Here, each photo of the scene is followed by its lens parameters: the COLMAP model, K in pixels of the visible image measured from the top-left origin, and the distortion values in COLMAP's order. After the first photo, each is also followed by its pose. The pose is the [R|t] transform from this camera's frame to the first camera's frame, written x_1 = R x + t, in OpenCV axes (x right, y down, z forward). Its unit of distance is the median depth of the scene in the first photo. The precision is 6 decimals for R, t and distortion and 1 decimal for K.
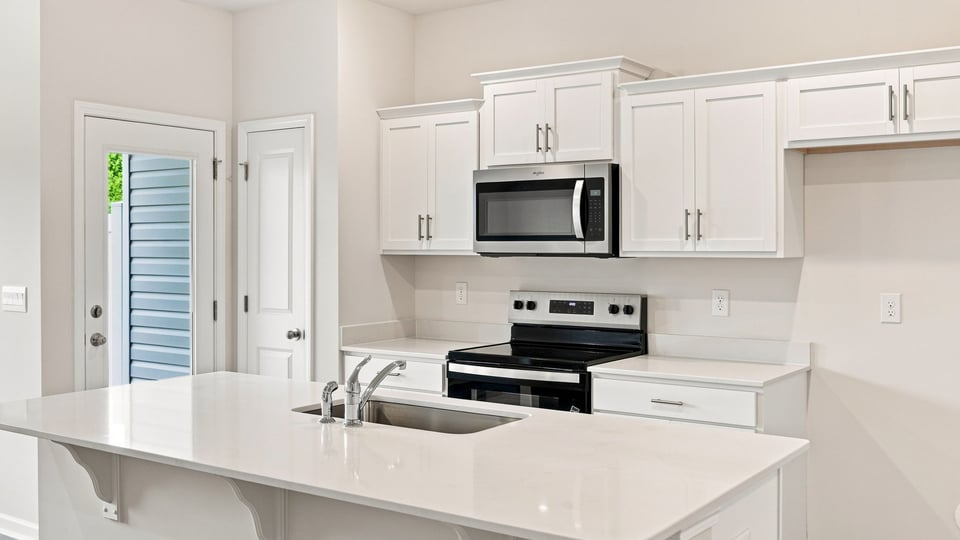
lens RADIAL K [[948.8, 0, 472.8], [0, 948.8, 260.6], [0, 0, 1]] dist [-0.037727, 0.000000]
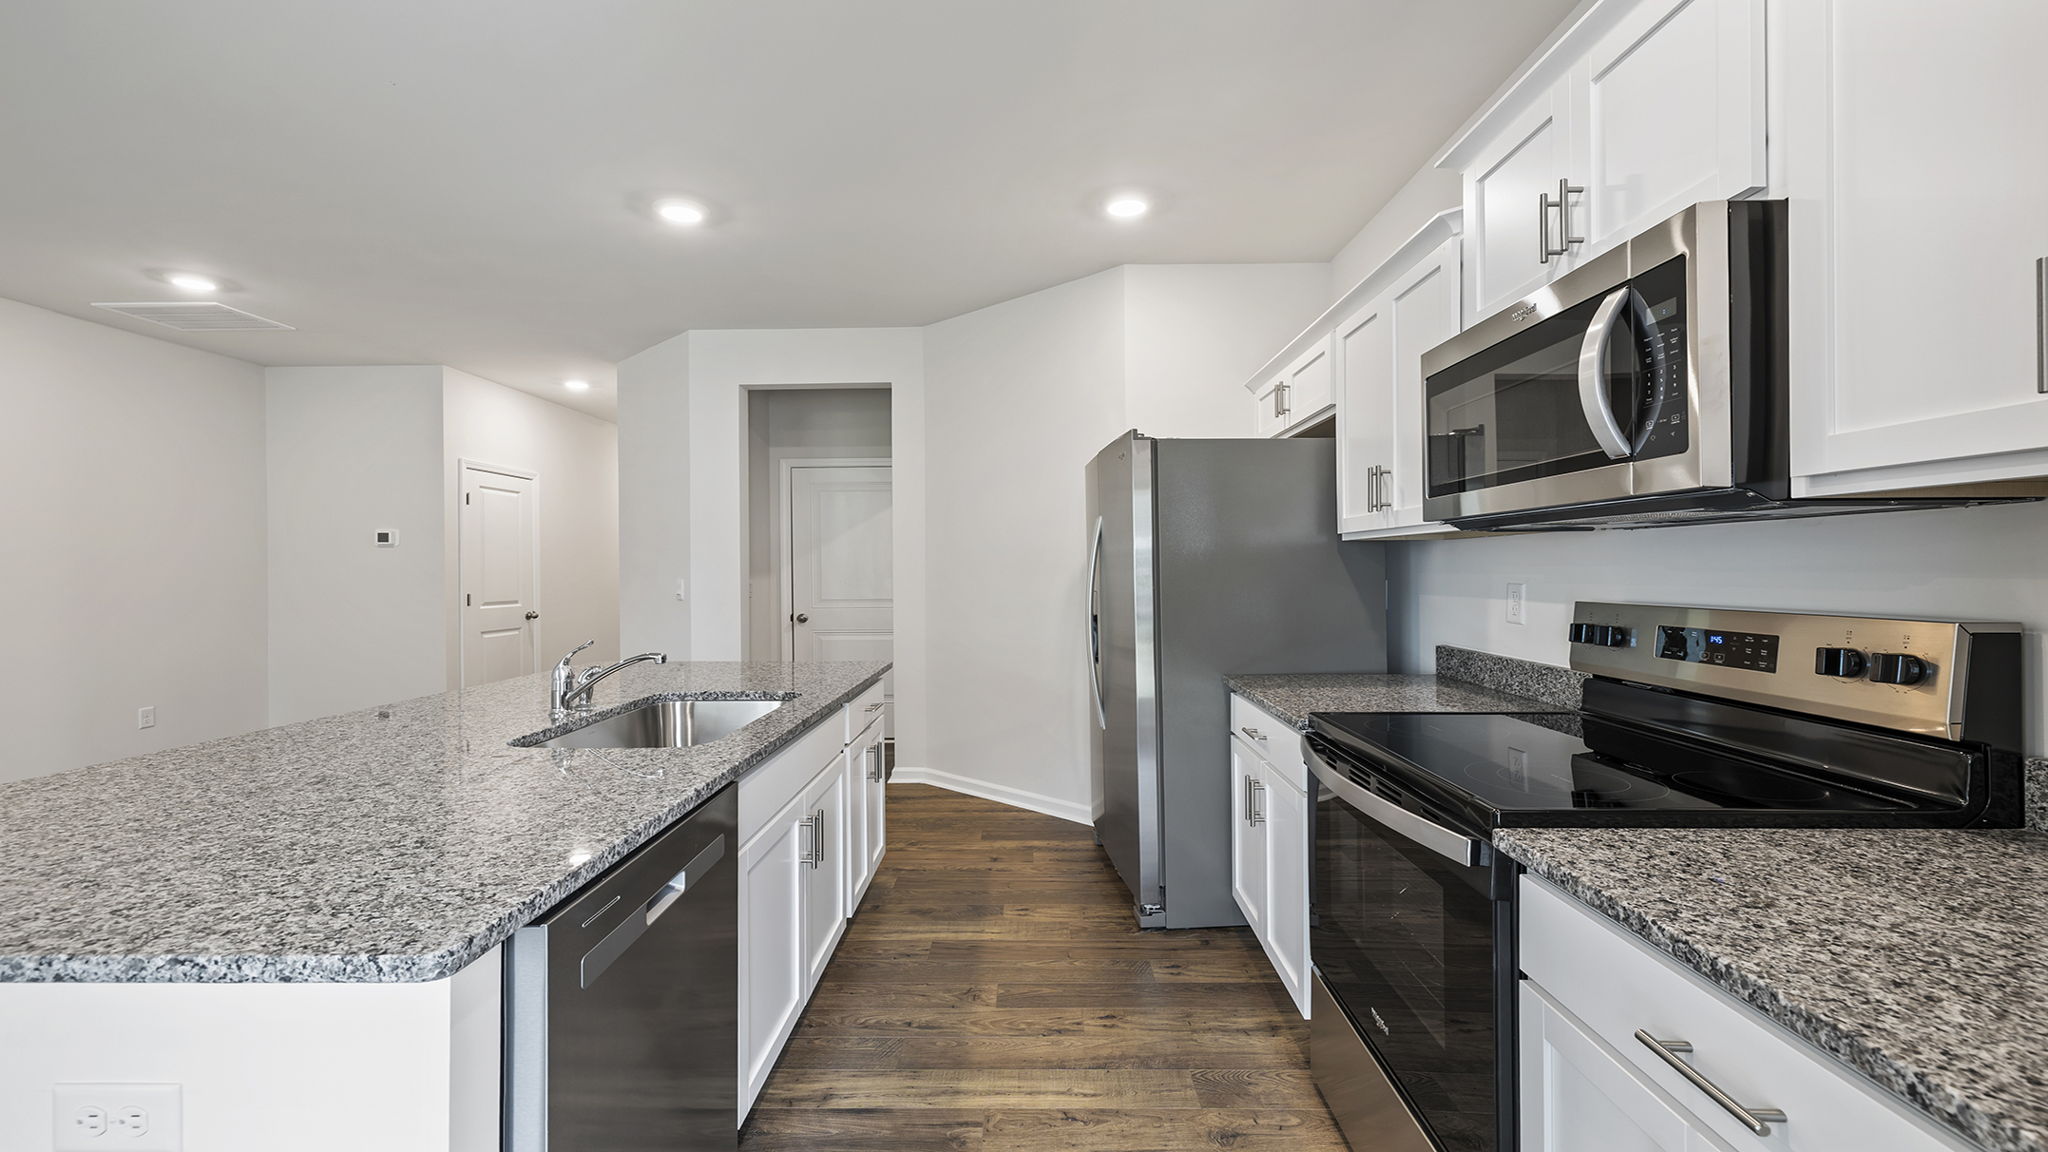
lens RADIAL K [[745.0, 0, 1019.0], [0, 745.0, 577.7], [0, 0, 1]] dist [0.009586, -0.000045]
pose [[0.552458, -0.009616, -0.833485, 0.211466], [0.021635, 0.999762, 0.002806, 0.015346], [0.833260, -0.019583, 0.552535, 0.631756]]
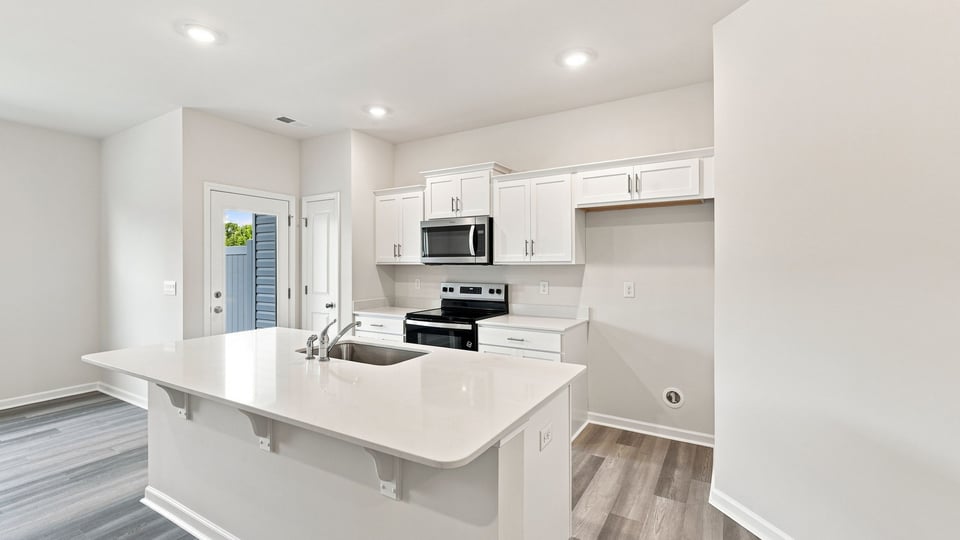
lens RADIAL K [[415.1, 0, 478.1], [0, 415.1, 267.1], [0, 0, 1]] dist [-0.000149, -0.001091]
pose [[0.996945, -0.002199, 0.078074, 0.054320], [0.002863, 0.999961, -0.008388, 0.008132], [-0.078052, 0.008586, 0.996912, 0.139984]]
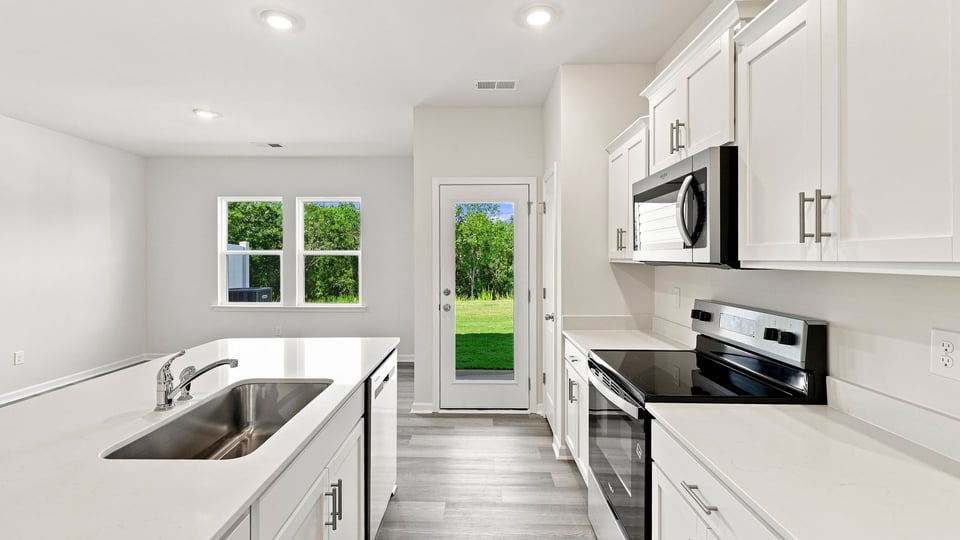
lens RADIAL K [[413.2, 0, 478.1], [0, 413.2, 261.8], [0, 0, 1]] dist [0.006515, -0.002049]
pose [[0.571442, 0.006095, -0.820620, 0.294778], [-0.007746, 0.999968, 0.002033, -0.007668], [0.820606, 0.005195, 0.571471, 0.614651]]
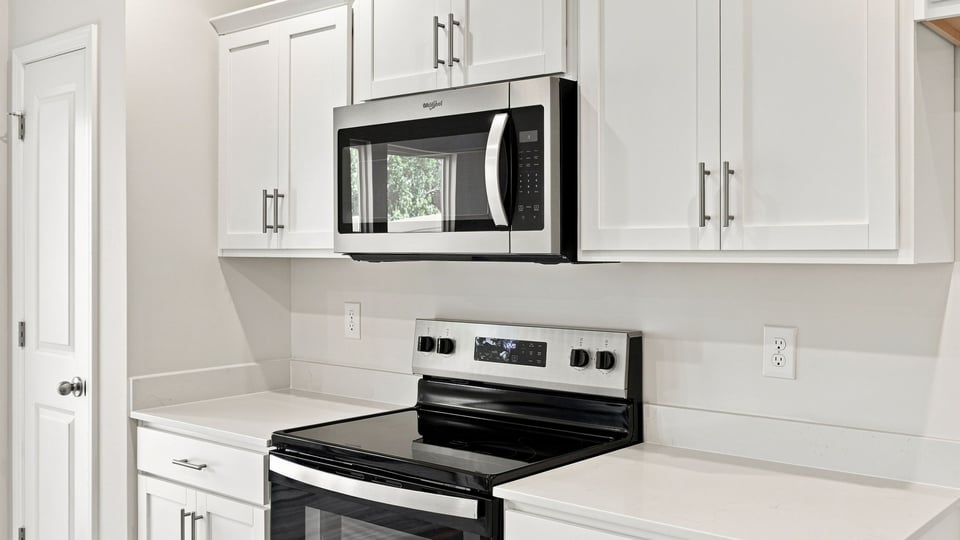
lens RADIAL K [[942.2, 0, 479.7], [0, 942.2, 261.4], [0, 0, 1]] dist [-0.030684, 0.000000]
pose [[0.996471, 0.001250, -0.083931, 0.139112], [-0.001455, 0.999996, -0.002386, -0.002578], [0.083928, 0.002500, 0.996469, 0.467584]]
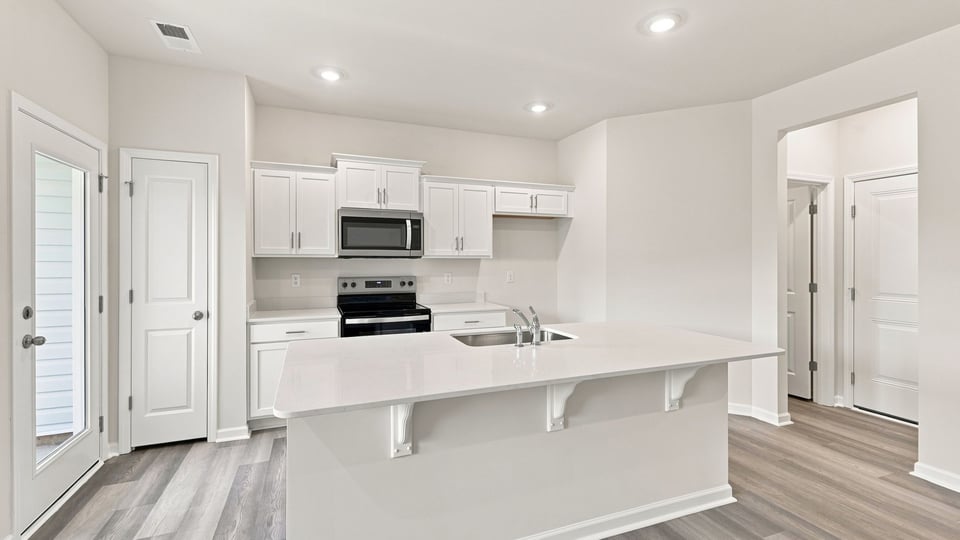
lens RADIAL K [[413.2, 0, 475.1], [0, 413.2, 260.3], [0, 0, 1]] dist [0.006515, -0.002049]
pose [[0.546091, -0.001542, 0.837724, -0.521662], [0.008467, 0.999957, -0.003679, 0.005383], [-0.837683, 0.009102, 0.546081, 0.388098]]
